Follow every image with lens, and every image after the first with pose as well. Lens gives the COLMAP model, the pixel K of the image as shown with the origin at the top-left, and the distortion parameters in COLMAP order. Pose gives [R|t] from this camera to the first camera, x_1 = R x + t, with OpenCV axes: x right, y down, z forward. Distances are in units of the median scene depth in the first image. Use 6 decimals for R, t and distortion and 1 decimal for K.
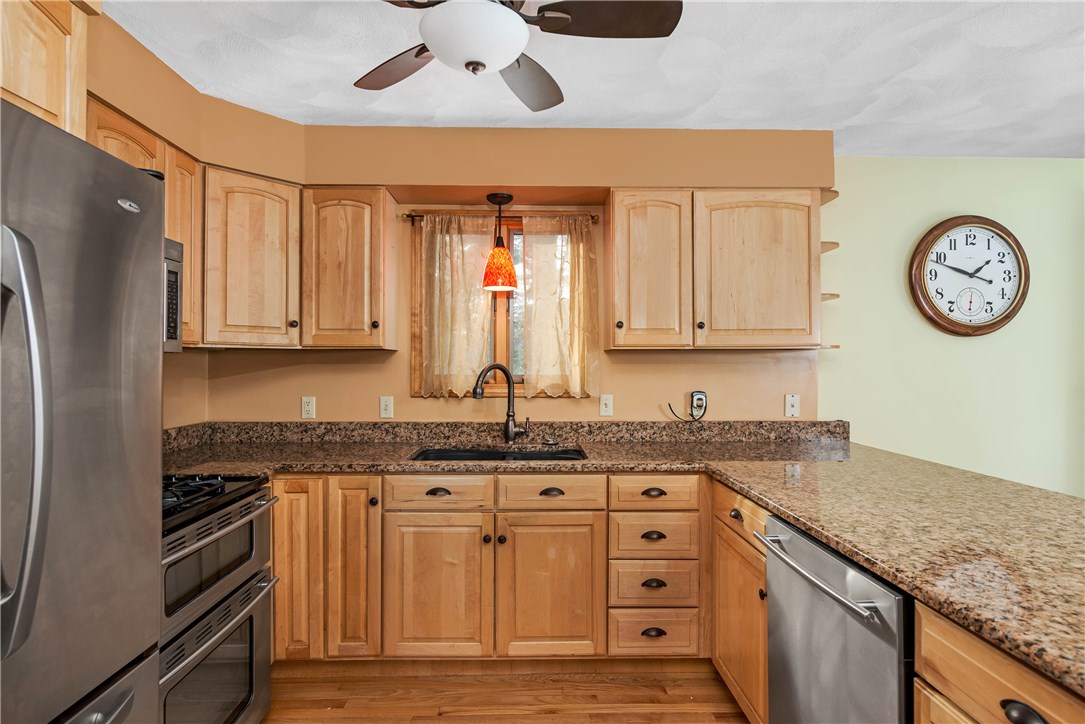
lens RADIAL K [[558.0, 0, 537.5], [0, 558.0, 357.6], [0, 0, 1]] dist [0.004506, 0.001091]
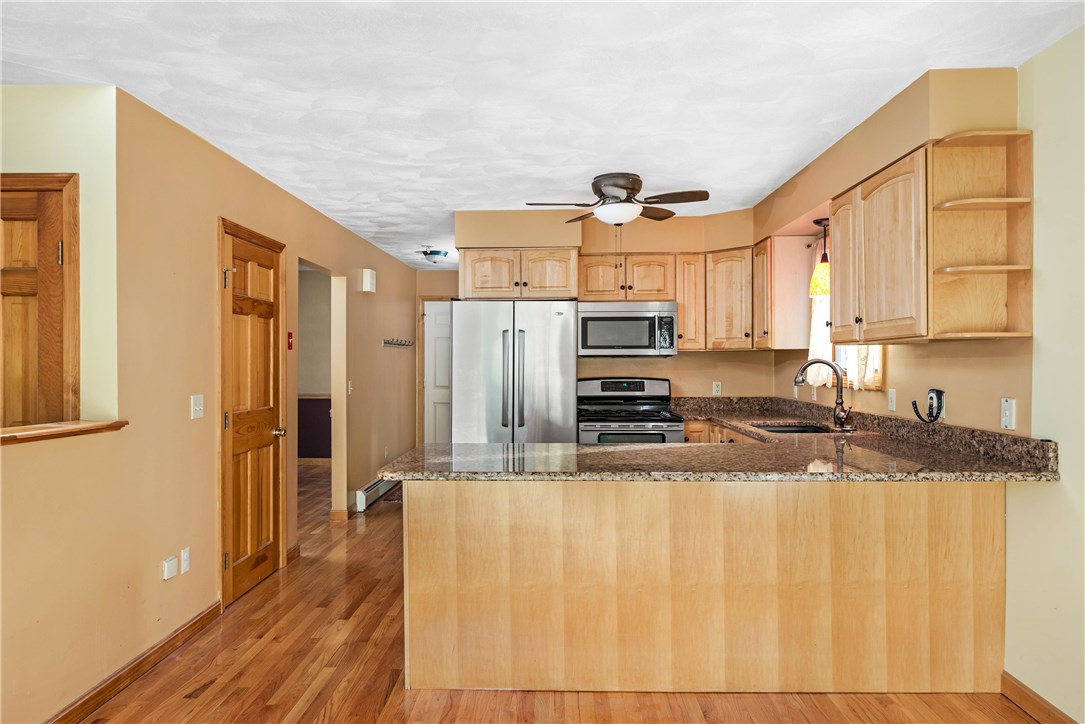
lens RADIAL K [[736.3, 0, 542.9], [0, 736.3, 359.6], [0, 0, 1]] dist [-0.004517, -0.000941]
pose [[-0.035167, -0.001889, -0.999380, 1.624155], [0.023444, 0.999721, -0.002715, 0.001934], [0.999106, -0.023525, -0.035113, 0.467831]]
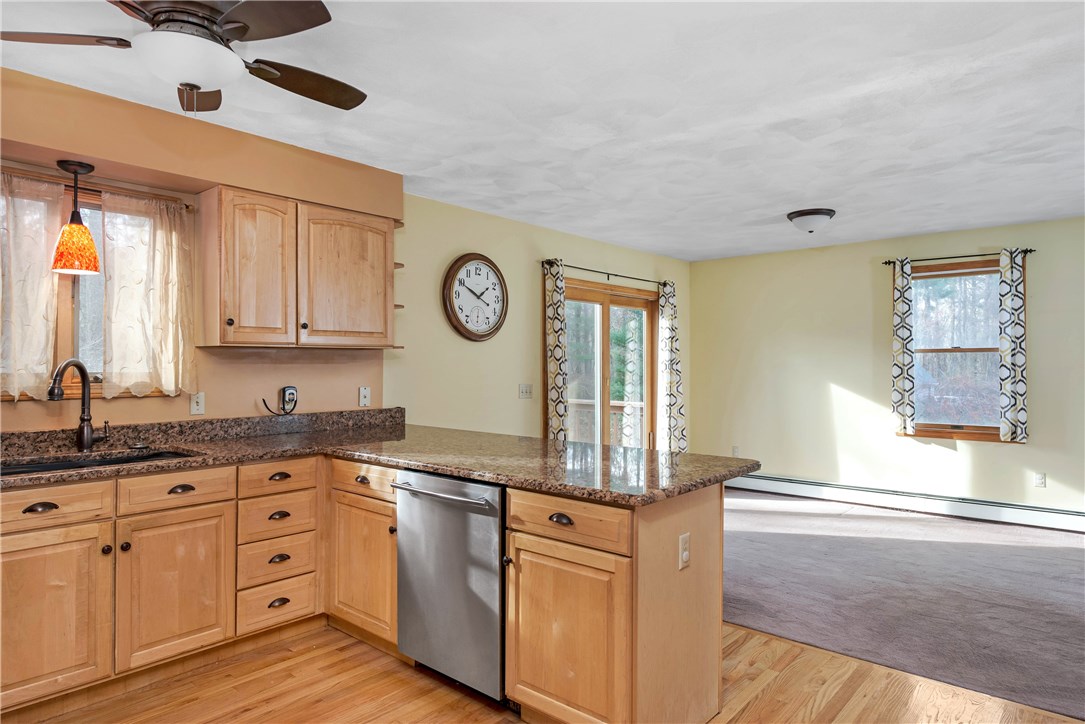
lens RADIAL K [[655.9, 0, 544.0], [0, 655.9, 365.8], [0, 0, 1]] dist [0.004400, 0.002090]
pose [[0.665662, -0.002233, 0.746250, -0.358951], [-0.010341, 0.999872, 0.012217, 0.000287], [-0.746182, -0.015849, 0.665553, -0.220241]]
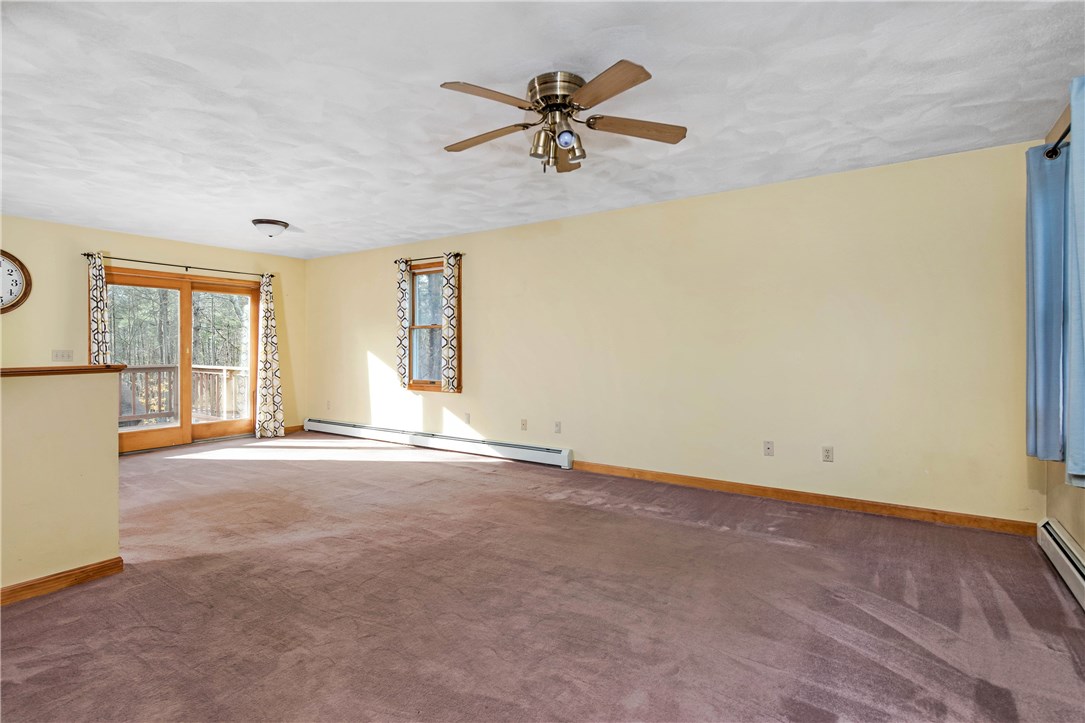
lens RADIAL K [[550.6, 0, 543.7], [0, 550.6, 352.2], [0, 0, 1]] dist [0.004813, 0.000716]
pose [[0.556945, -0.006701, 0.830523, 0.341358], [-0.011144, 0.999817, 0.015540, 0.033855], [-0.830475, -0.017911, 0.556768, -1.578344]]
